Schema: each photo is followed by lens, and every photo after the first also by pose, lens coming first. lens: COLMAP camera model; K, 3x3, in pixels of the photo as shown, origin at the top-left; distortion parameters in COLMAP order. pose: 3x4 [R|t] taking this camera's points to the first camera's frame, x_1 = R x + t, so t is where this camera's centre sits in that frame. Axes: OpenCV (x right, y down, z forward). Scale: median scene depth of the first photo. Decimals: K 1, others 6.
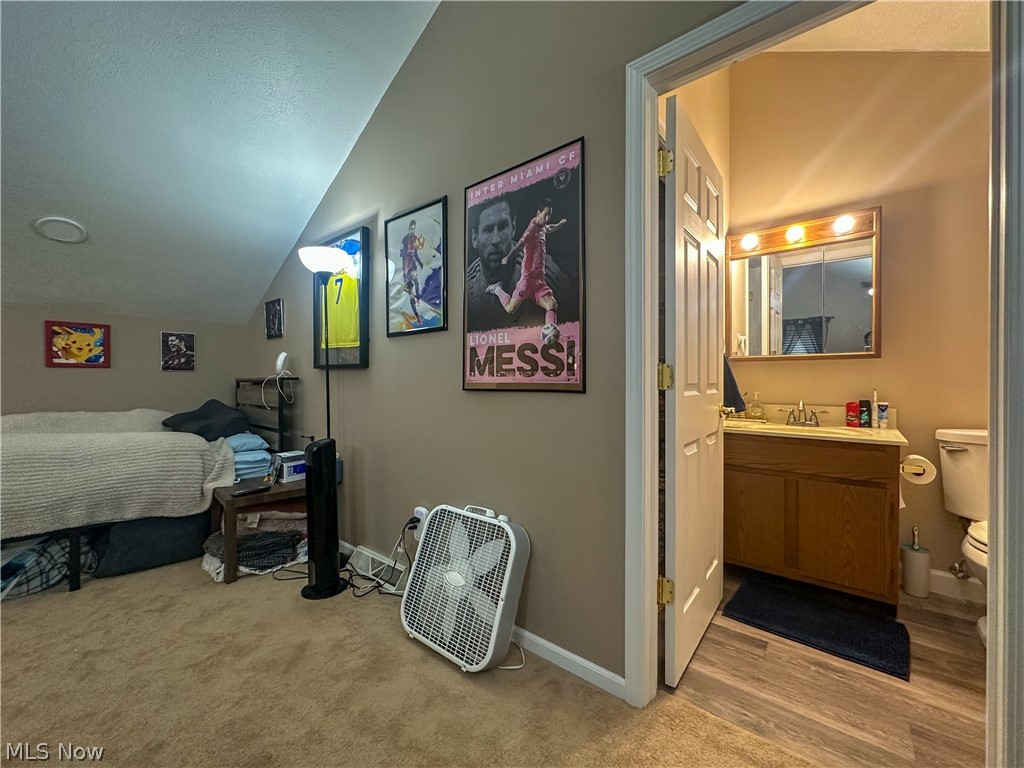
lens RADIAL K [[405.0, 0, 512.0], [0, 405.0, 384.0], [0, 0, 1]] dist [0.000743, 0.000424]
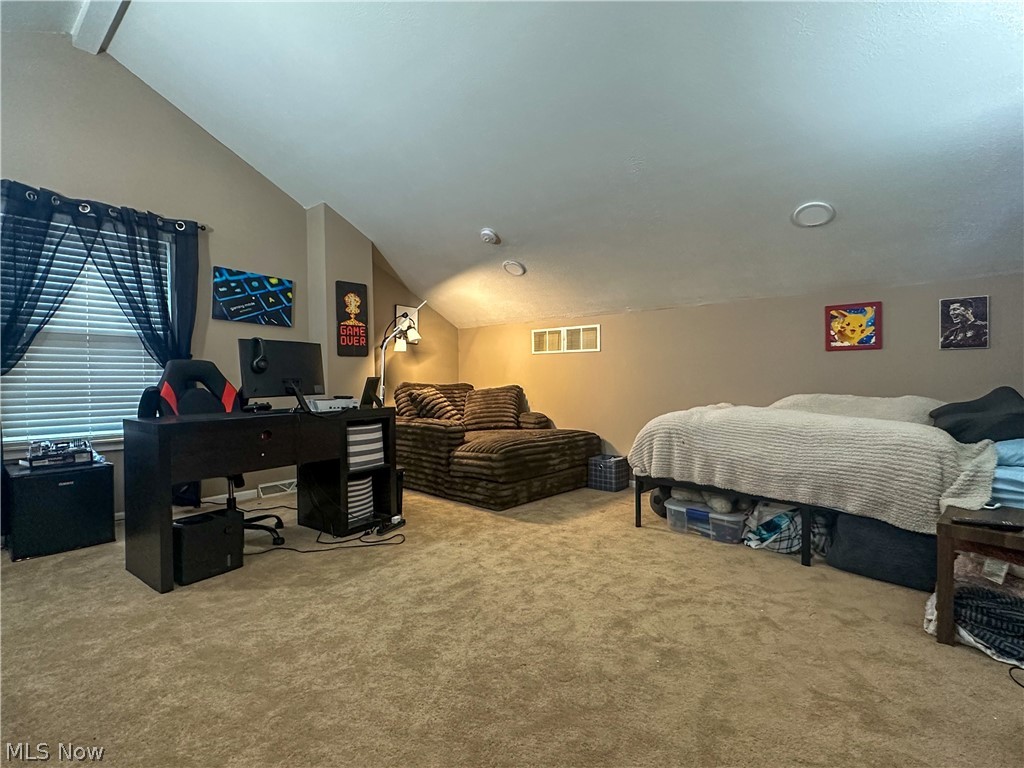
lens RADIAL K [[483.7, 0, 512.0], [0, 483.7, 384.0], [0, 0, 1]] dist [-0.003962, -0.000624]
pose [[-0.019806, 0.012089, -0.999731, 0.116425], [-0.001544, 0.999925, 0.012122, 0.031126], [0.999803, 0.001783, -0.019786, 0.229897]]
